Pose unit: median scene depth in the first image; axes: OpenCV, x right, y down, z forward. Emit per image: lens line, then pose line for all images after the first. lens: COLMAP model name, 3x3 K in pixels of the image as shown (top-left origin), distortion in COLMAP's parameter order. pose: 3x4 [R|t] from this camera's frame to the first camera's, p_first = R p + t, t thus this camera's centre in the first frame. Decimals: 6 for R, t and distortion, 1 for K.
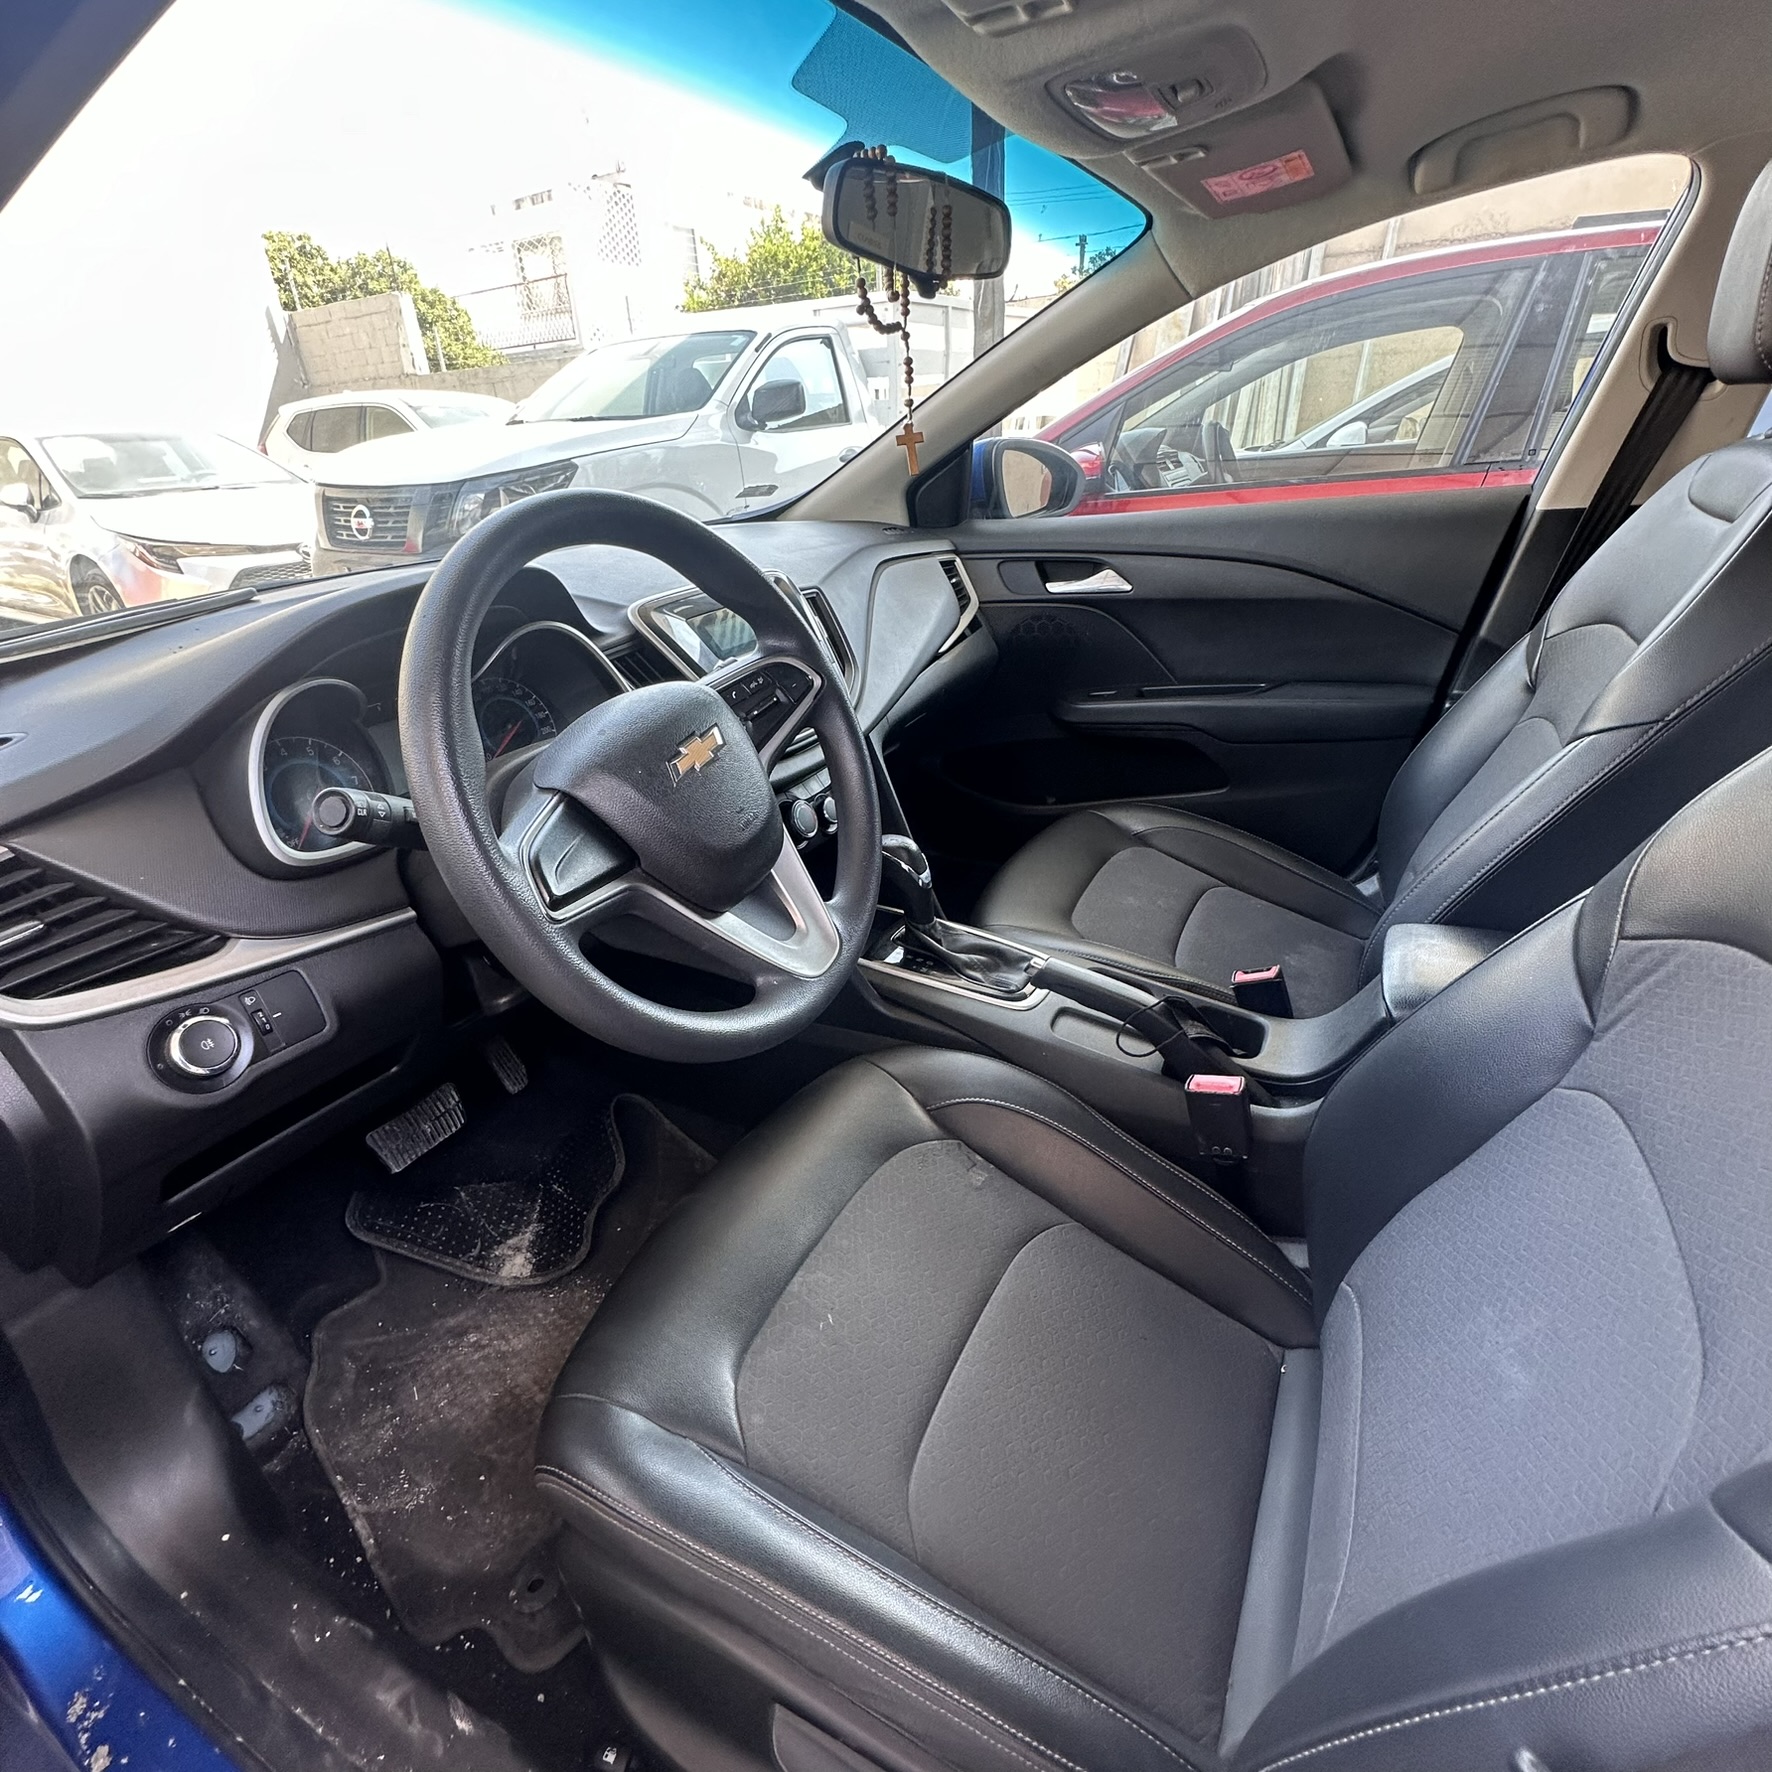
lens RADIAL K [[964.0, 0, 886.3], [0, 964.0, 892.3], [0, 0, 1]] dist [-0.005352, 0.001159]
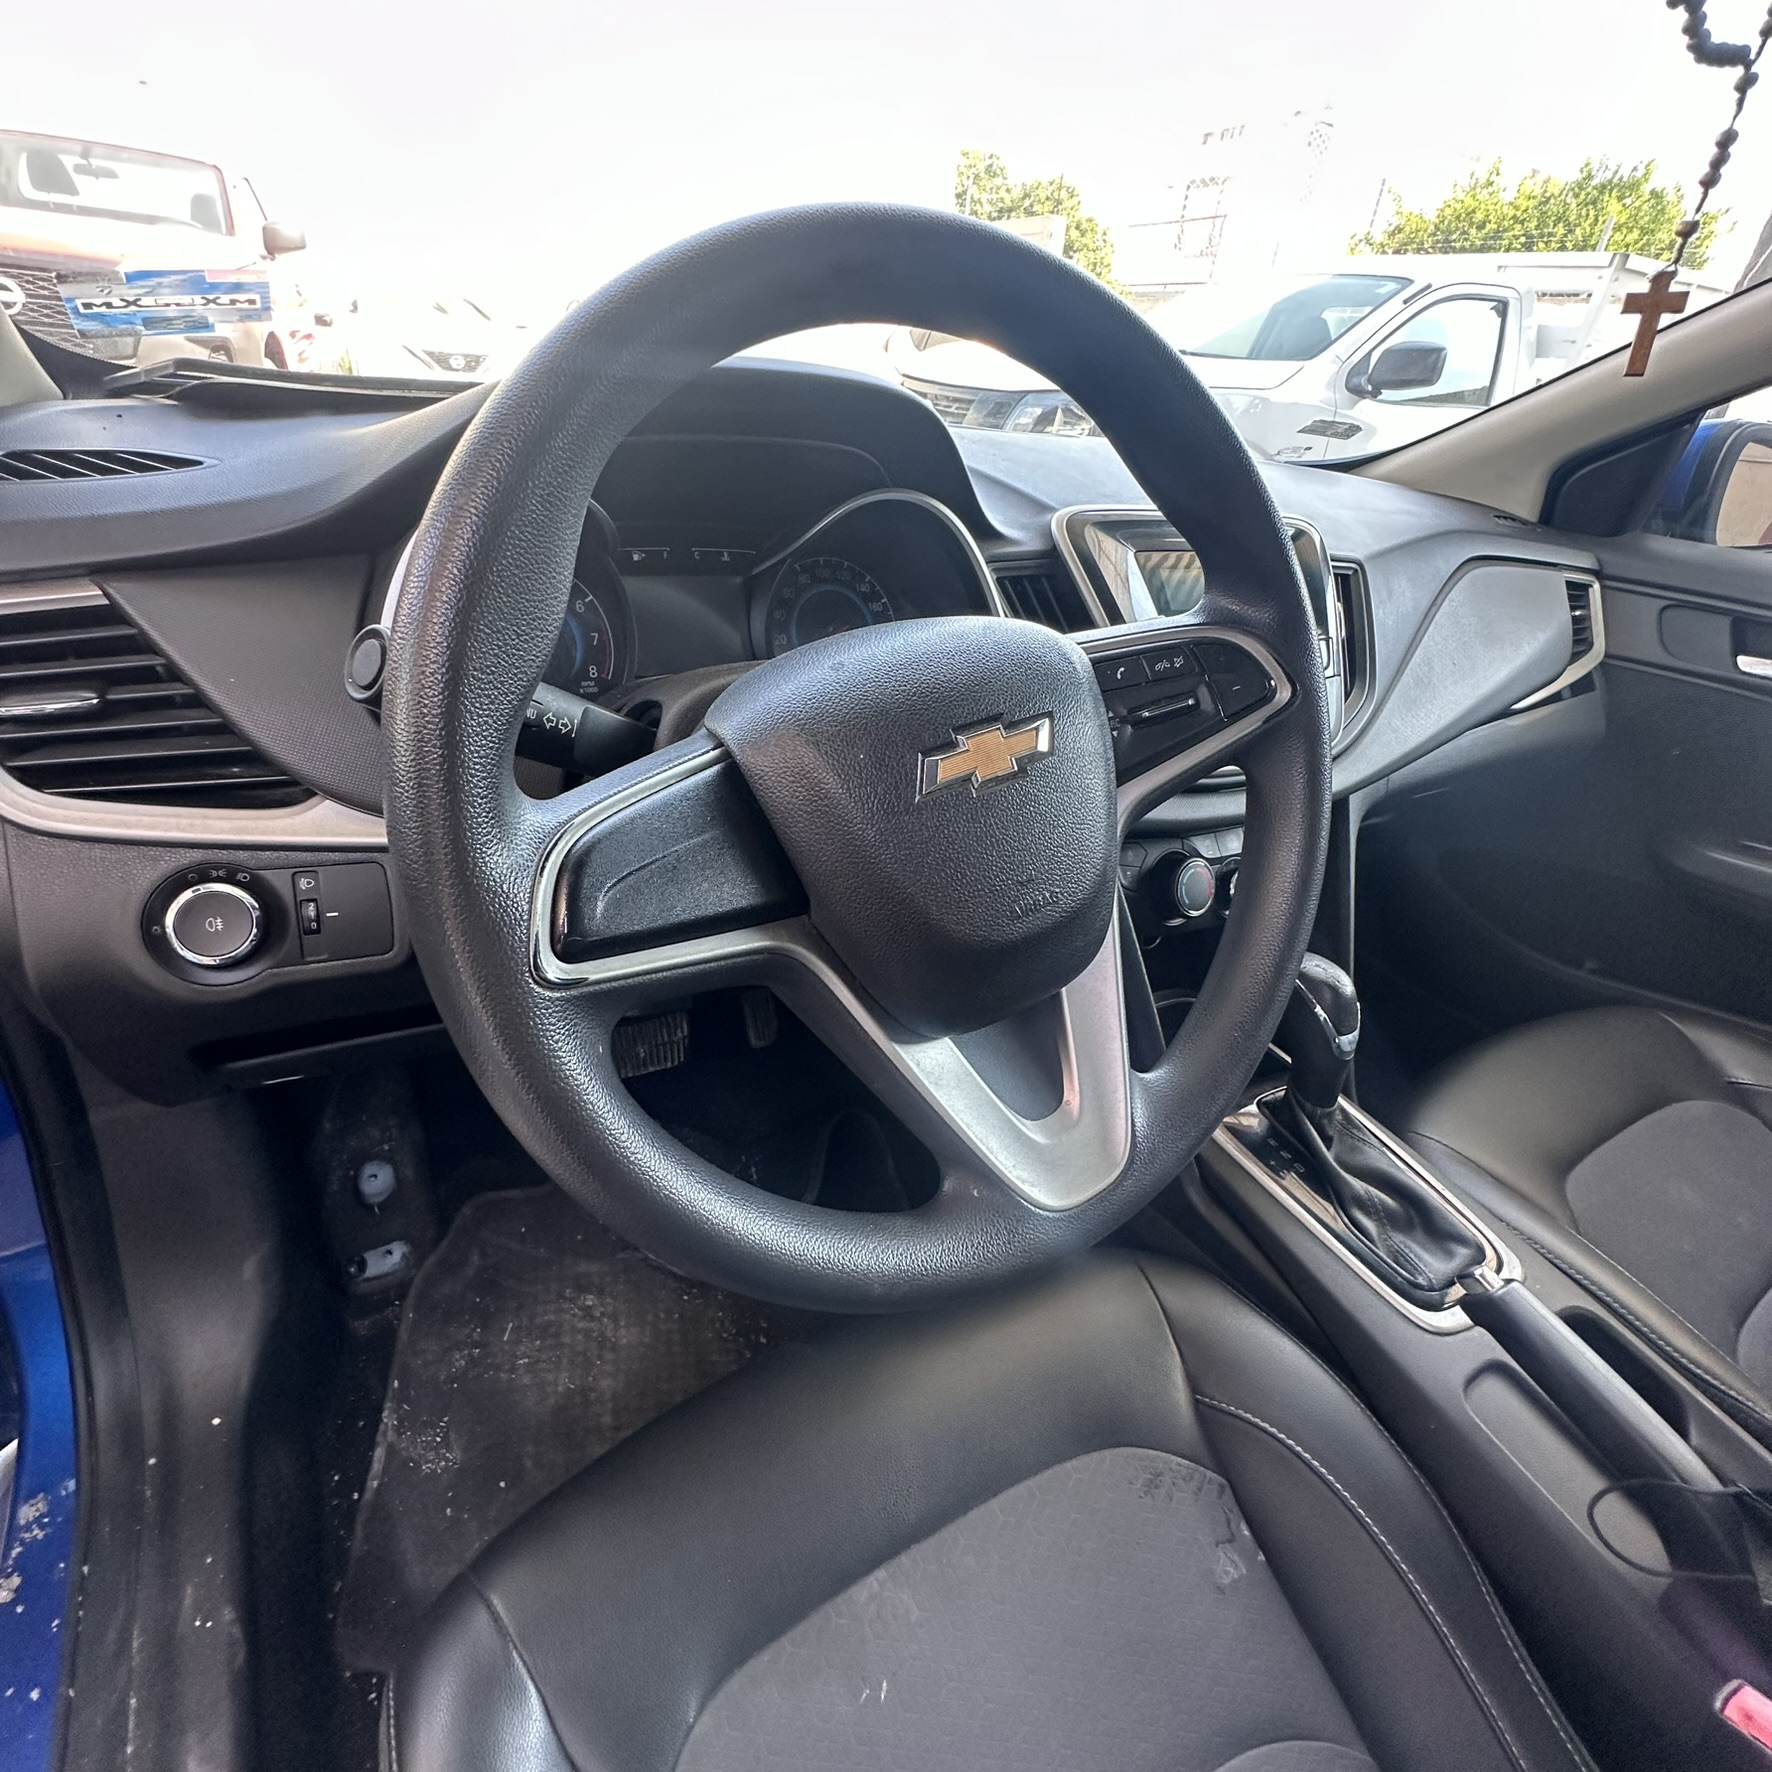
lens RADIAL K [[964.0, 0, 877.3], [0, 964.0, 889.8], [0, 0, 1]] dist [-0.005352, 0.001159]
pose [[0.841036, 0.369232, -0.395380, -0.006137], [-0.355645, 0.928101, 0.110209, -0.073174], [0.407646, 0.047925, 0.911882, 0.321757]]
